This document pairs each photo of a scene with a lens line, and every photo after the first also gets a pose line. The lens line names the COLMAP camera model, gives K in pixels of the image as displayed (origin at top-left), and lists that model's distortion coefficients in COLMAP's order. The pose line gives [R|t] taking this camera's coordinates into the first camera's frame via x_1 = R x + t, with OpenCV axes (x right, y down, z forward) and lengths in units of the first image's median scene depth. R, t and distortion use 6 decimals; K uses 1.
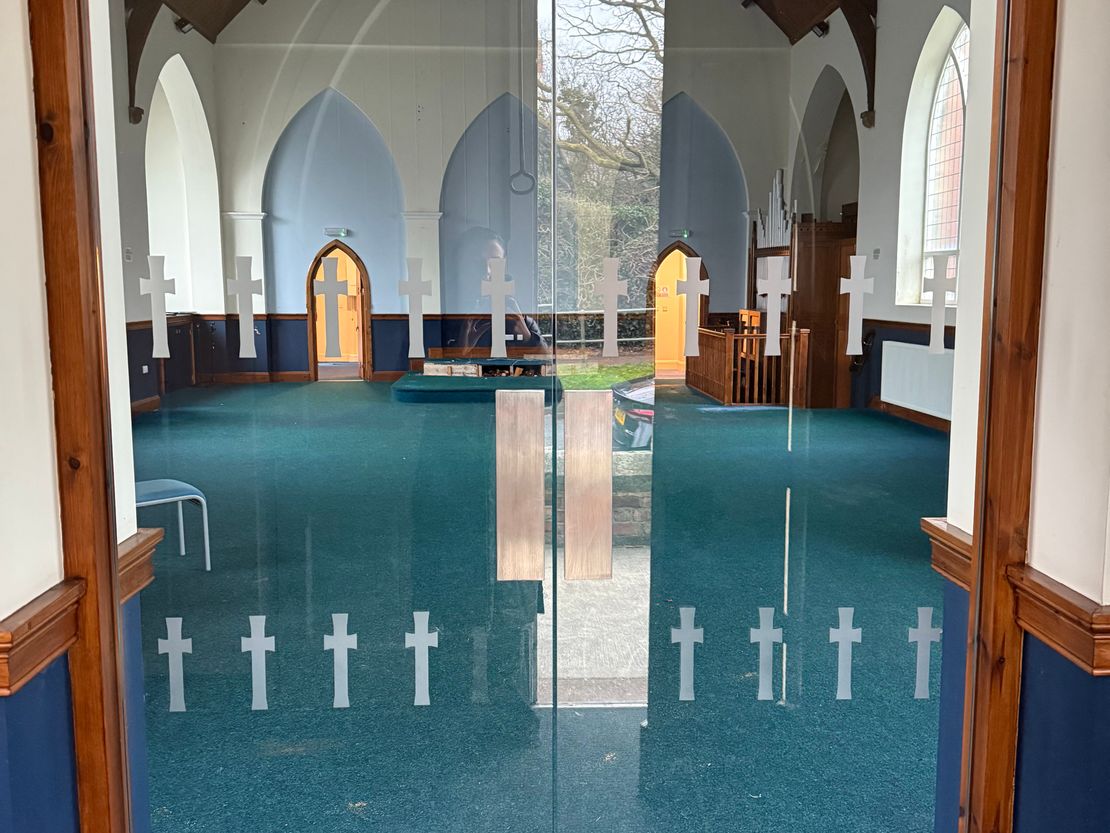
lens RADIAL K [[1051.5, 0, 555.0], [0, 1051.5, 416.5], [0, 0, 1]] dist [0.164136, -0.304811]
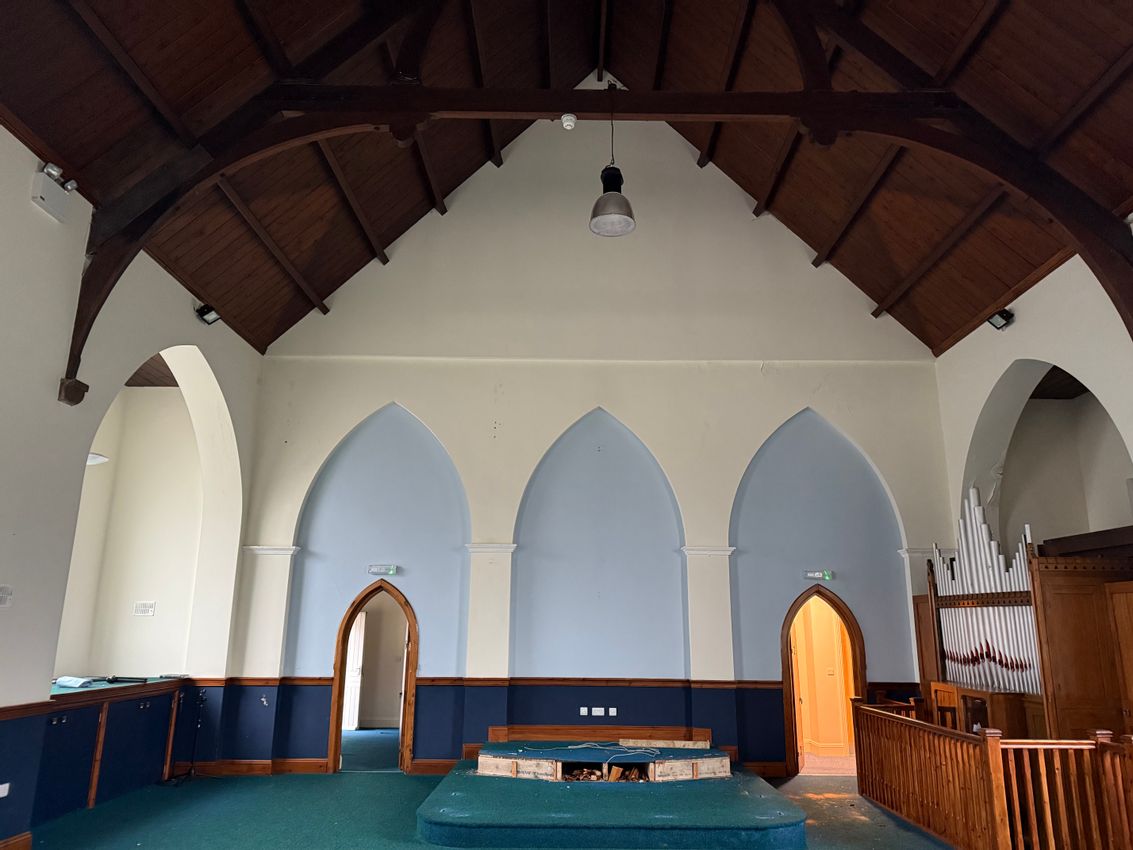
lens RADIAL K [[808.1, 0, 573.2], [0, 808.1, 430.0], [0, 0, 1]] dist [0.106793, -0.164567]
pose [[0.998895, 0.000706, -0.046995, -0.138115], [-0.017290, 0.935291, -0.353457, -0.230773], [0.043704, 0.353879, 0.934270, 1.580471]]
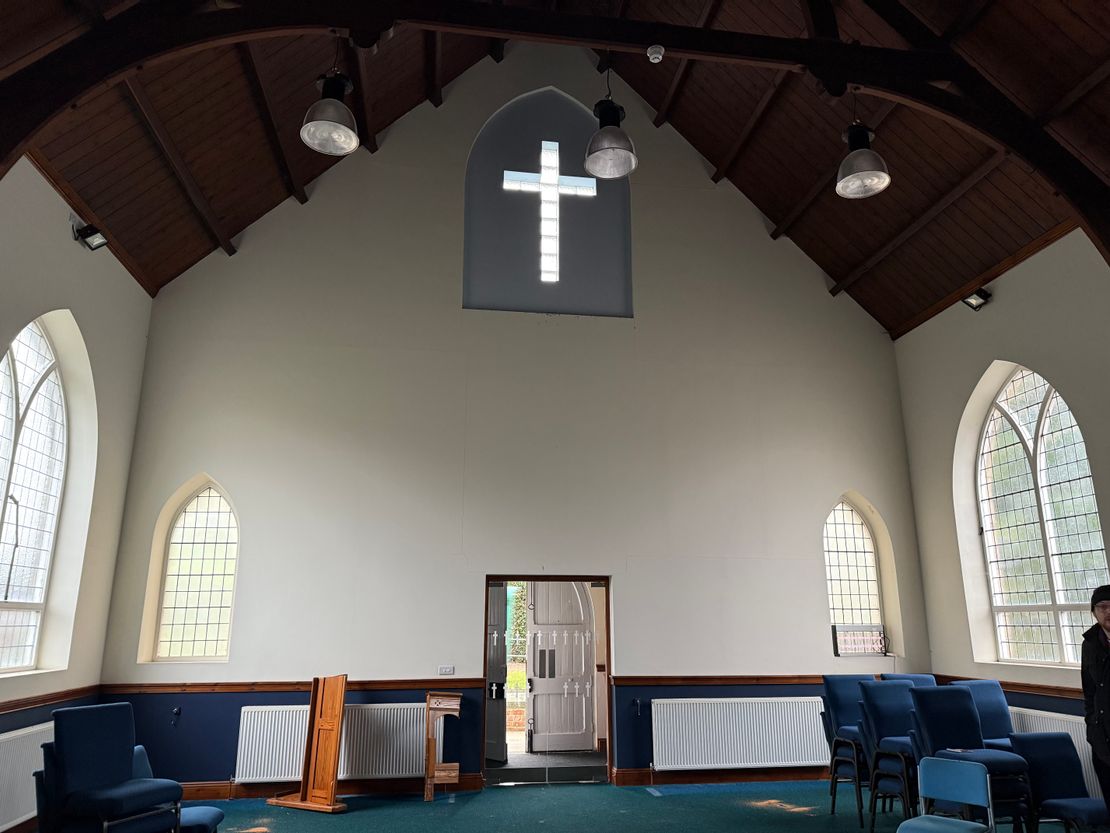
lens RADIAL K [[791.7, 0, 561.5], [0, 791.7, 421.4], [0, 0, 1]] dist [0.106793, -0.164567]
pose [[0.992143, 0.034511, 0.120259, -0.406238], [0.012111, 0.930197, -0.366860, -0.250586], [-0.124525, 0.365434, 0.922470, 1.889210]]
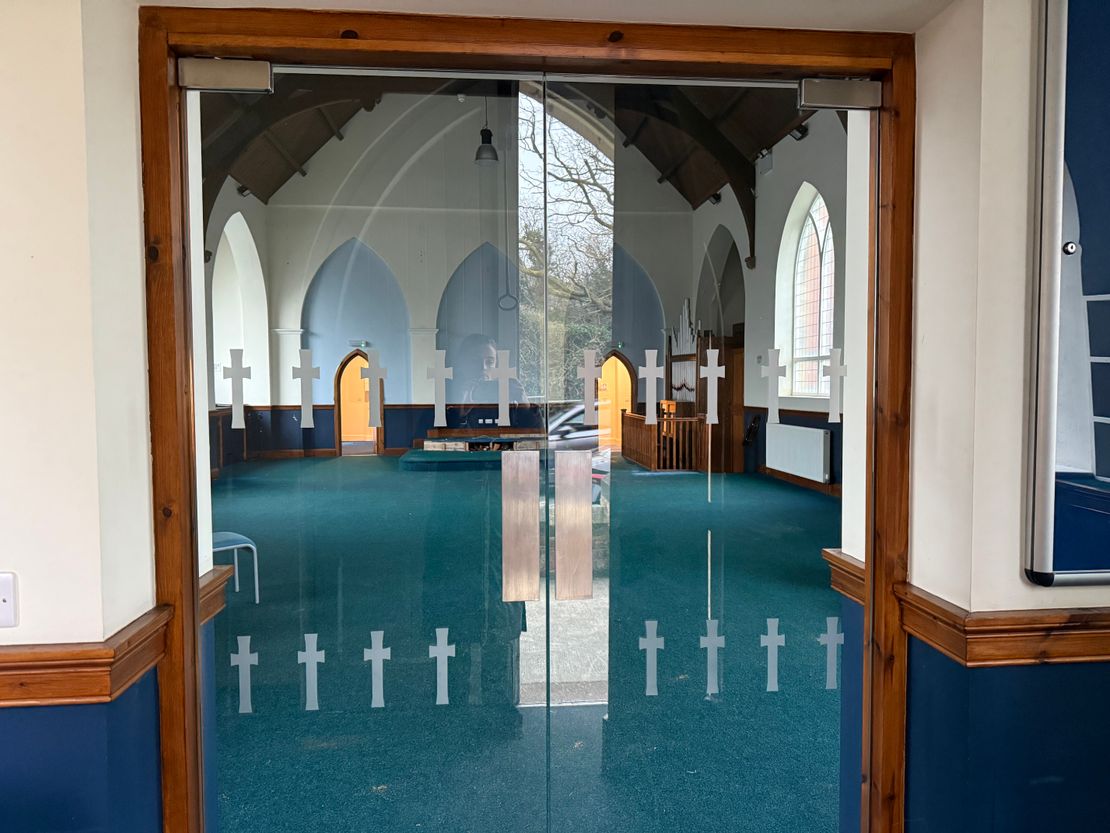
lens RADIAL K [[791.7, 0, 561.5], [0, 791.7, 421.4], [0, 0, 1]] dist [0.106793, -0.164567]
pose [[0.998665, -0.005093, 0.051399, -0.013887], [0.008993, 0.997073, -0.075926, 0.005277], [-0.050862, 0.076286, 0.995788, 0.012082]]
